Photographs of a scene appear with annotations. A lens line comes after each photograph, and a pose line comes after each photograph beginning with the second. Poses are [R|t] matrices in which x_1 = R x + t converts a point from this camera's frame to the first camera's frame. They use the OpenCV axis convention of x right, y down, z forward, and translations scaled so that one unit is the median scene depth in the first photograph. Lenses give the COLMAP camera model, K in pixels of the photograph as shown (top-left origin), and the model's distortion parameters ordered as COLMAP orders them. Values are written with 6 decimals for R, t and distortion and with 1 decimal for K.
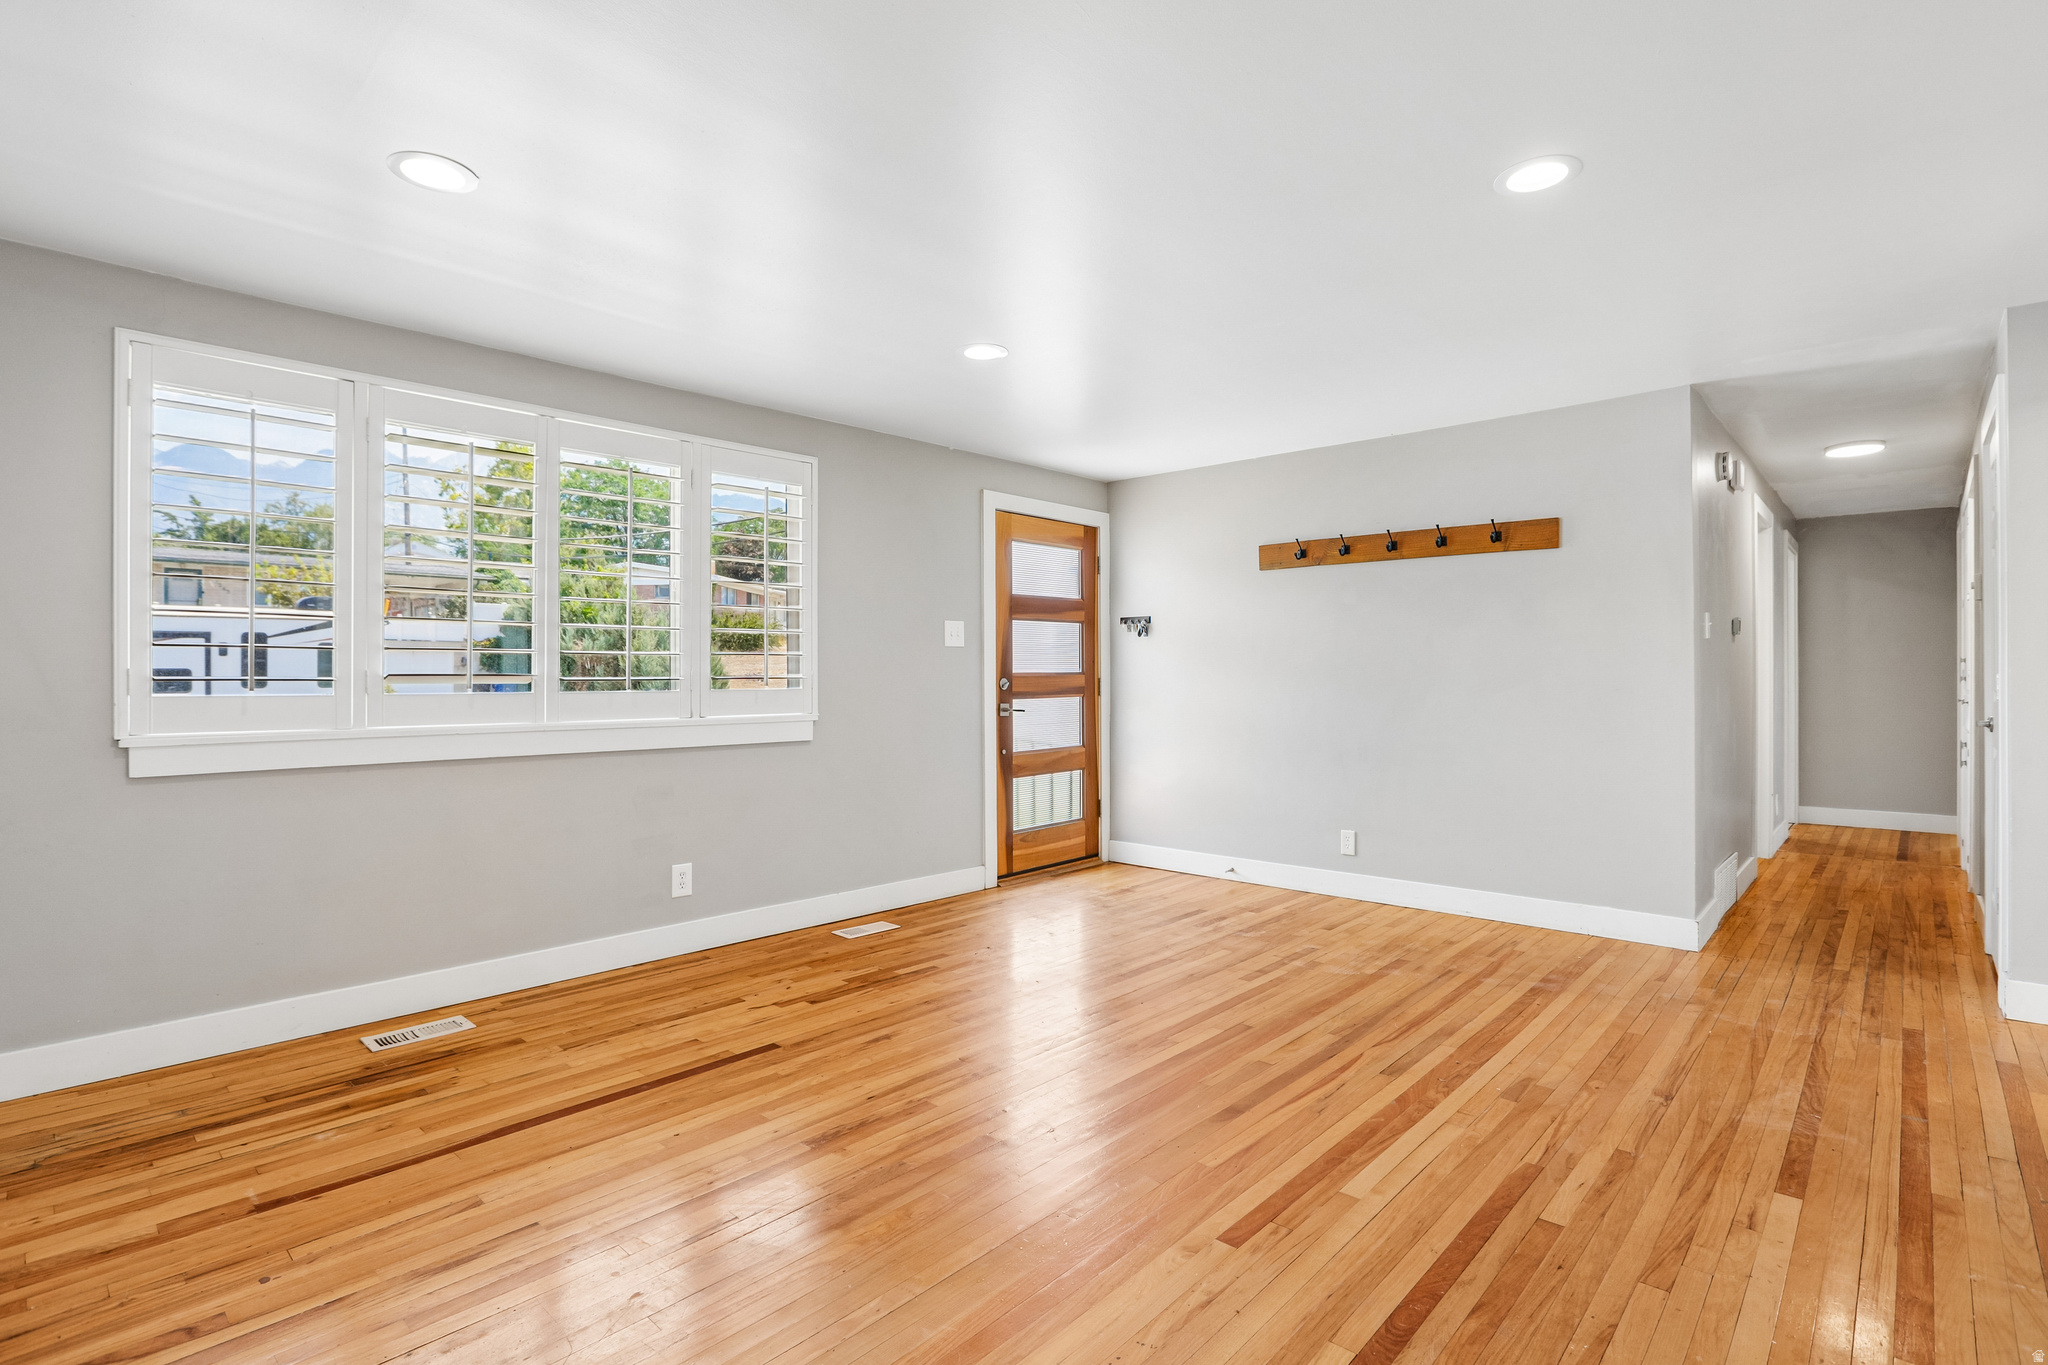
lens RADIAL K [[987.9, 0, 1011.1], [0, 987.9, 665.7], [0, 0, 1]] dist [-0.050584, 0.016099]
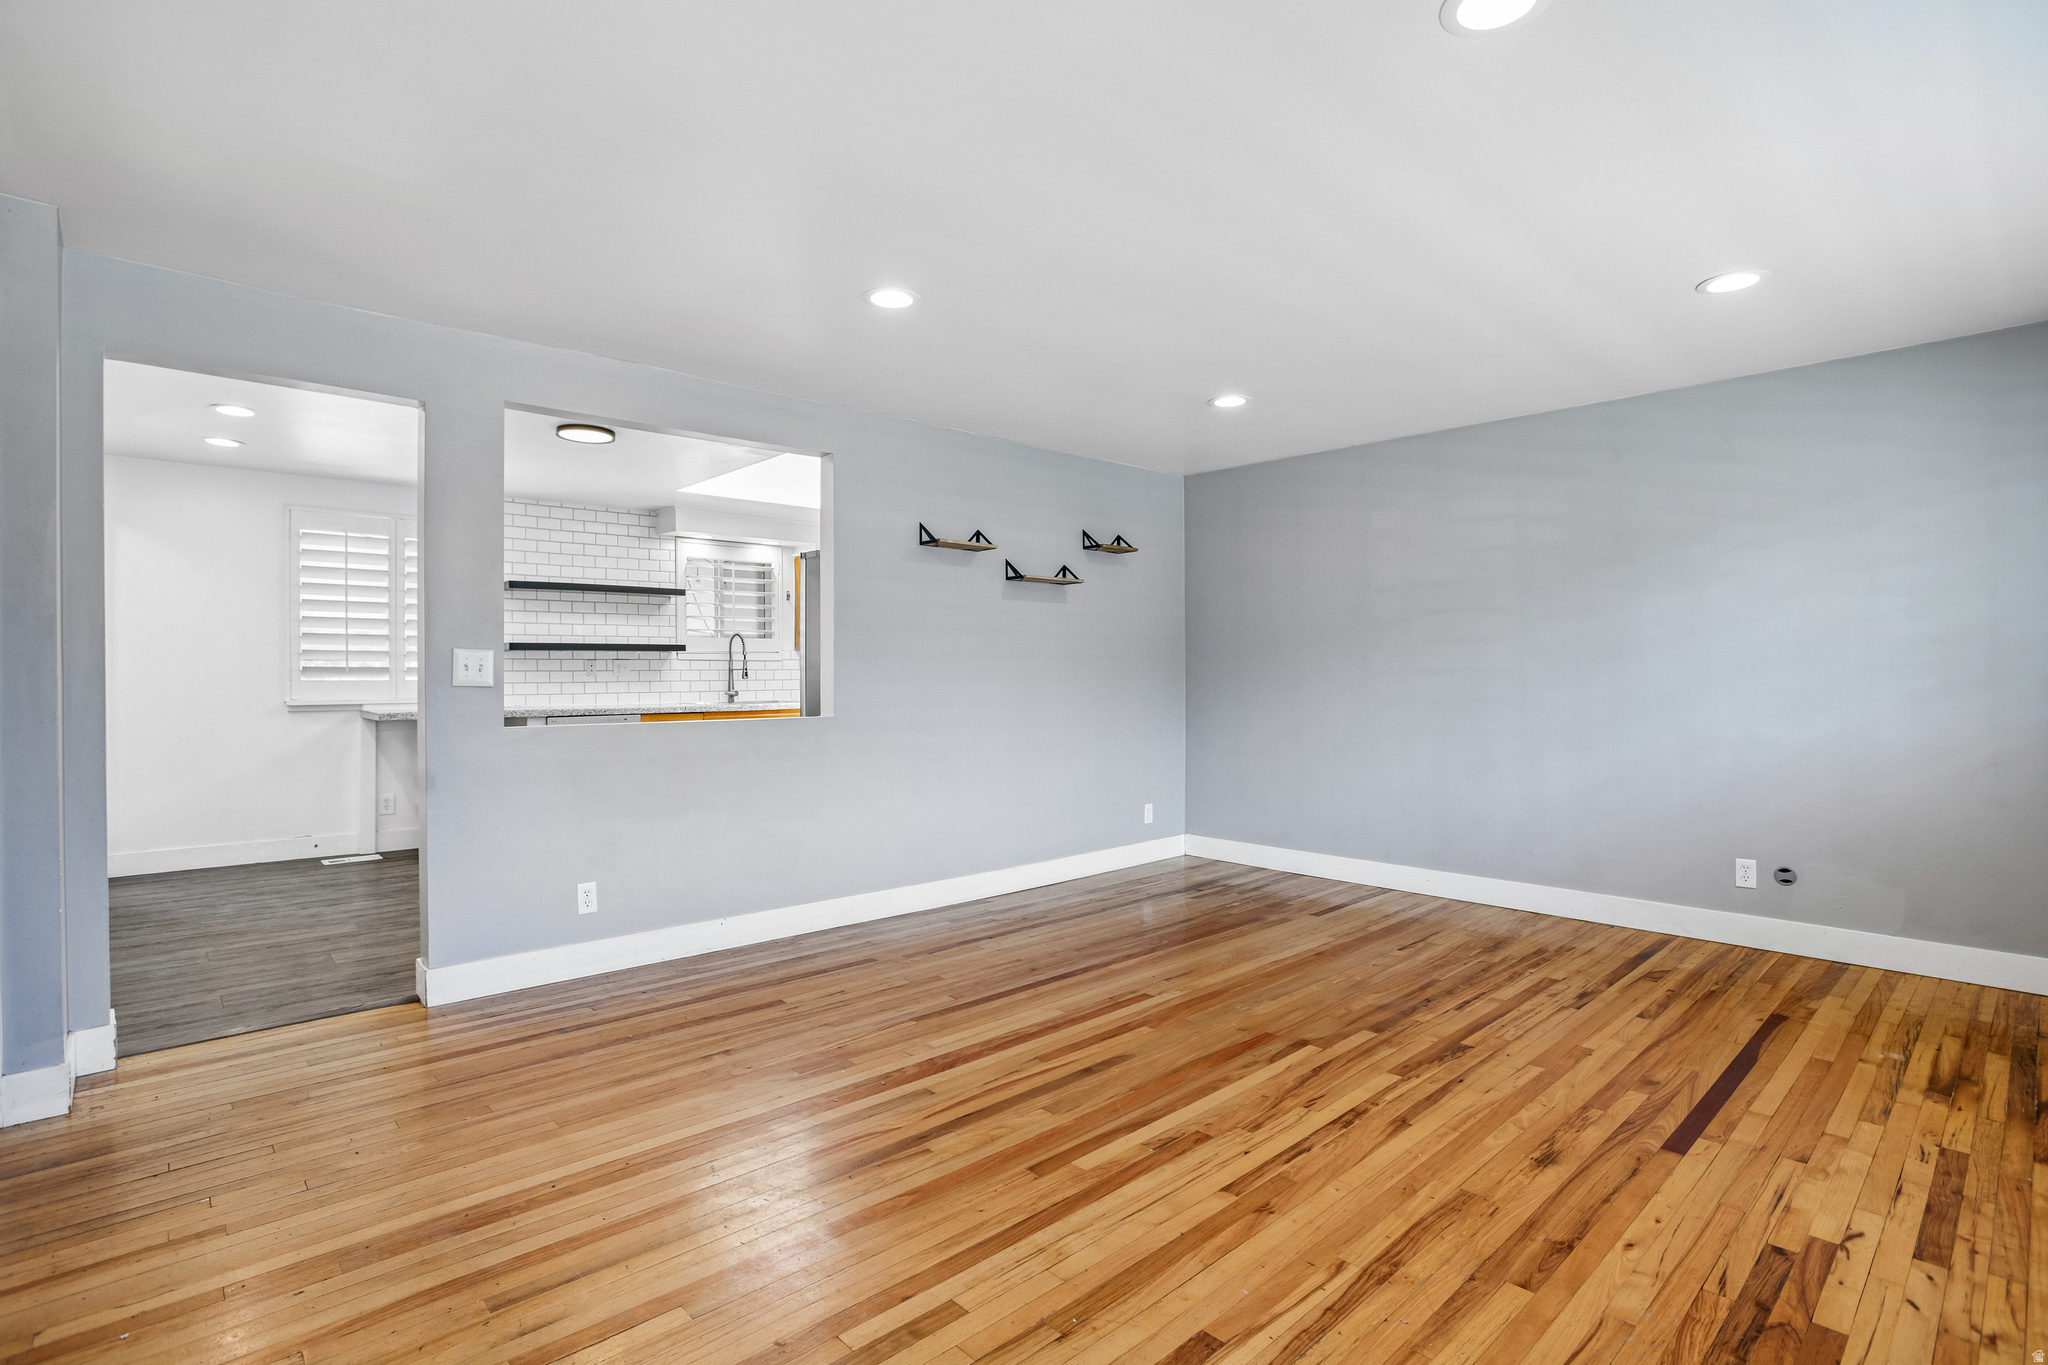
lens RADIAL K [[979.6, 0, 1019.9], [0, 979.6, 684.1], [0, 0, 1]] dist [-0.054133, 0.017865]
pose [[-0.997489, 0.008836, 0.070266, 0.190591], [0.008639, 0.999958, -0.003108, 0.022978], [-0.070290, -0.002493, -0.997523, 1.615559]]
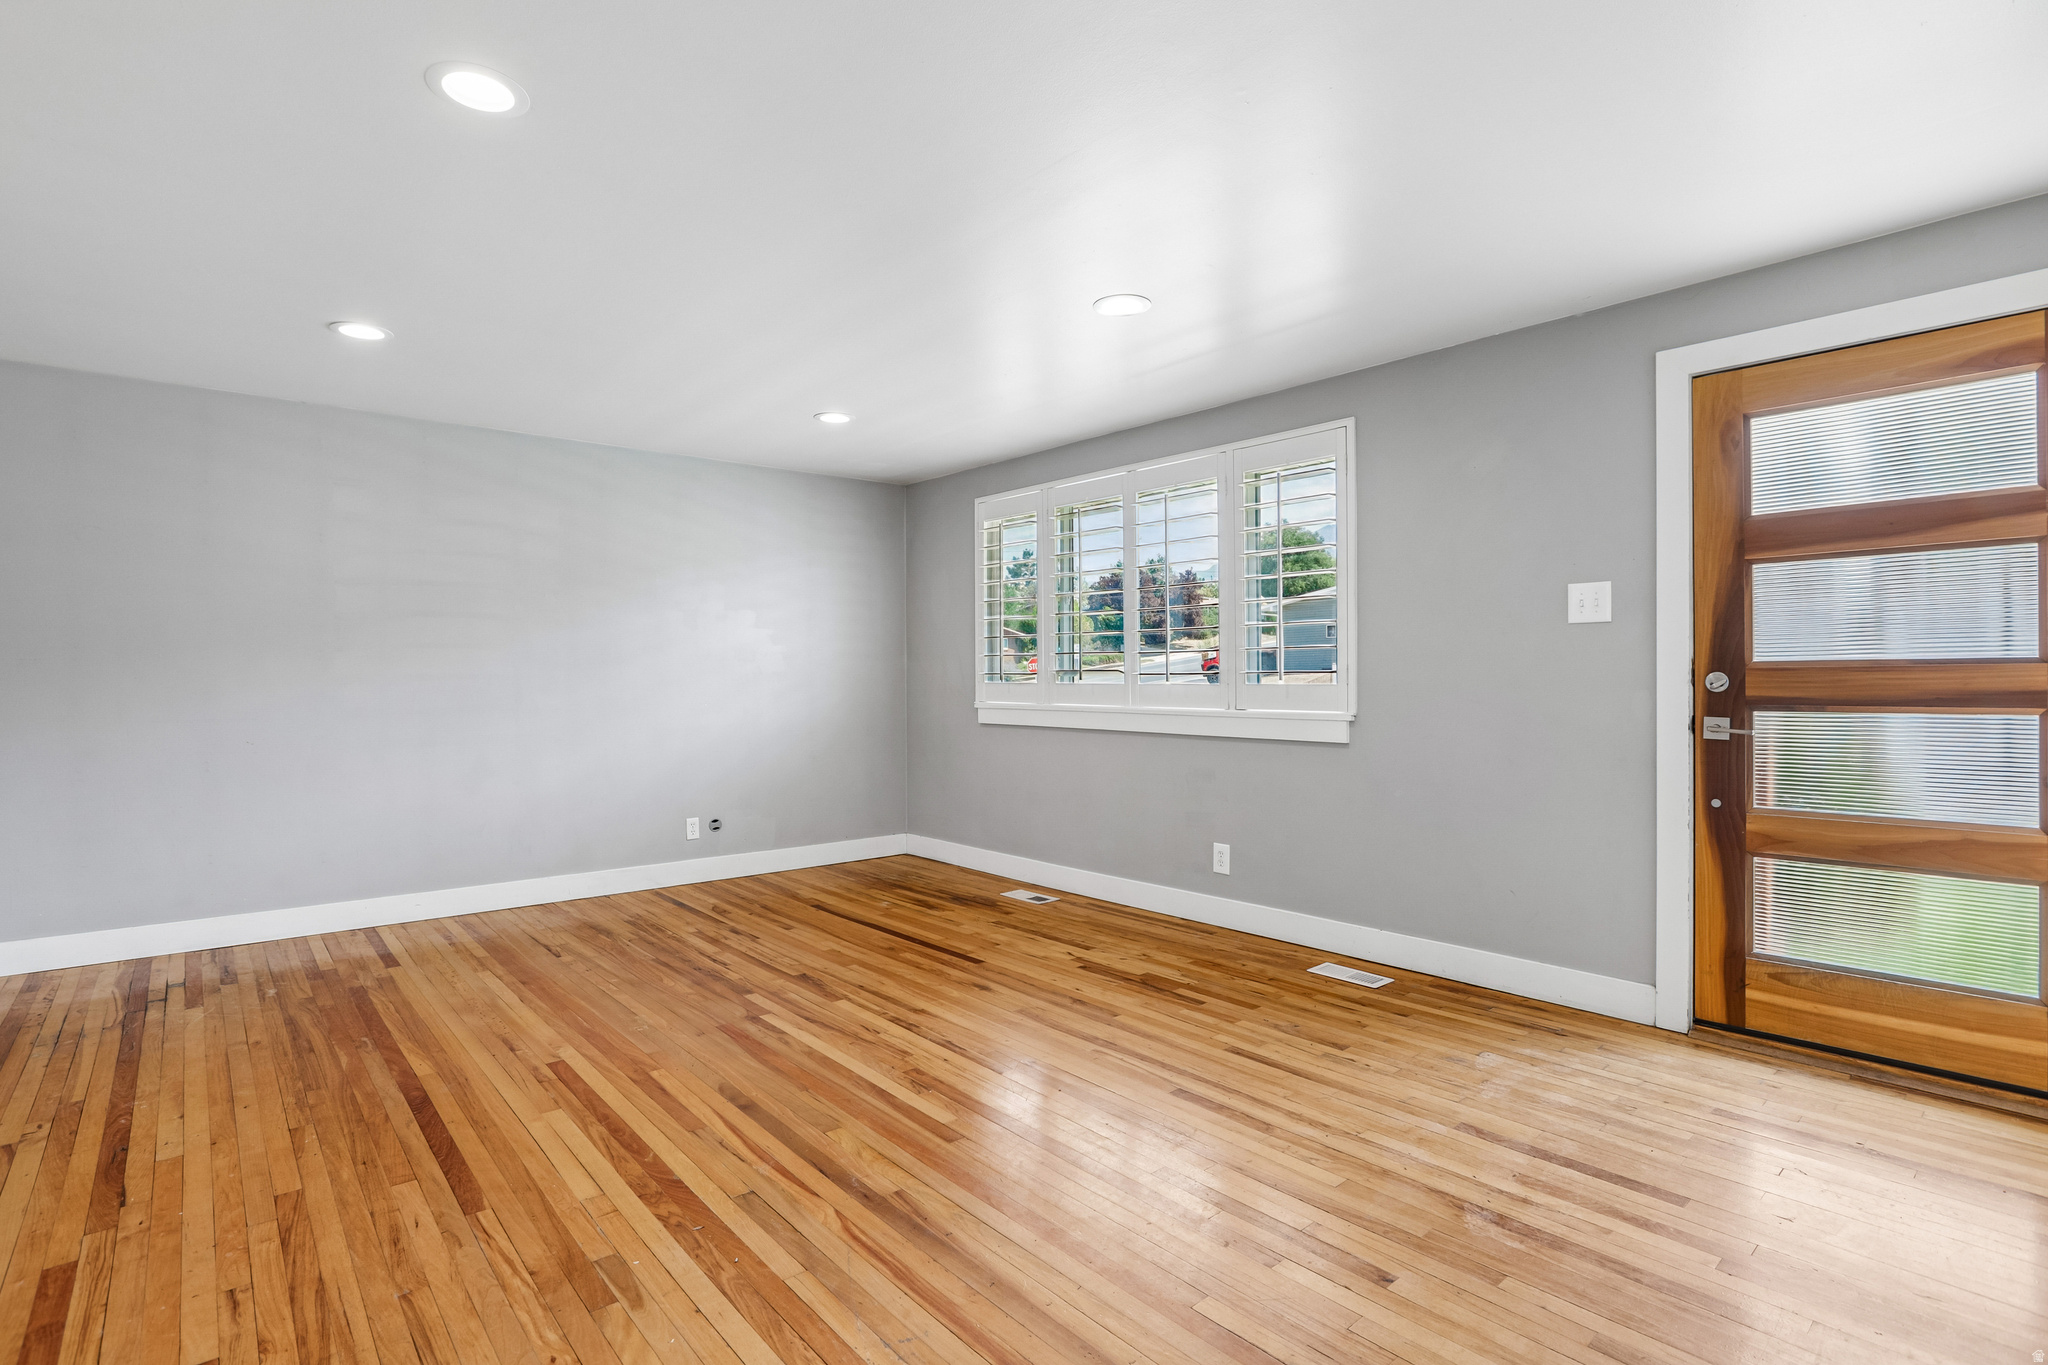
lens RADIAL K [[983.9, 0, 1024.0], [0, 983.9, 682.5], [0, 0, 1]] dist [-0.061732, 0.019388]
pose [[-0.096788, 0.011167, -0.995242, 0.928323], [0.015546, 0.999832, 0.009707, 0.011788], [0.995184, -0.014532, -0.096945, 1.082088]]
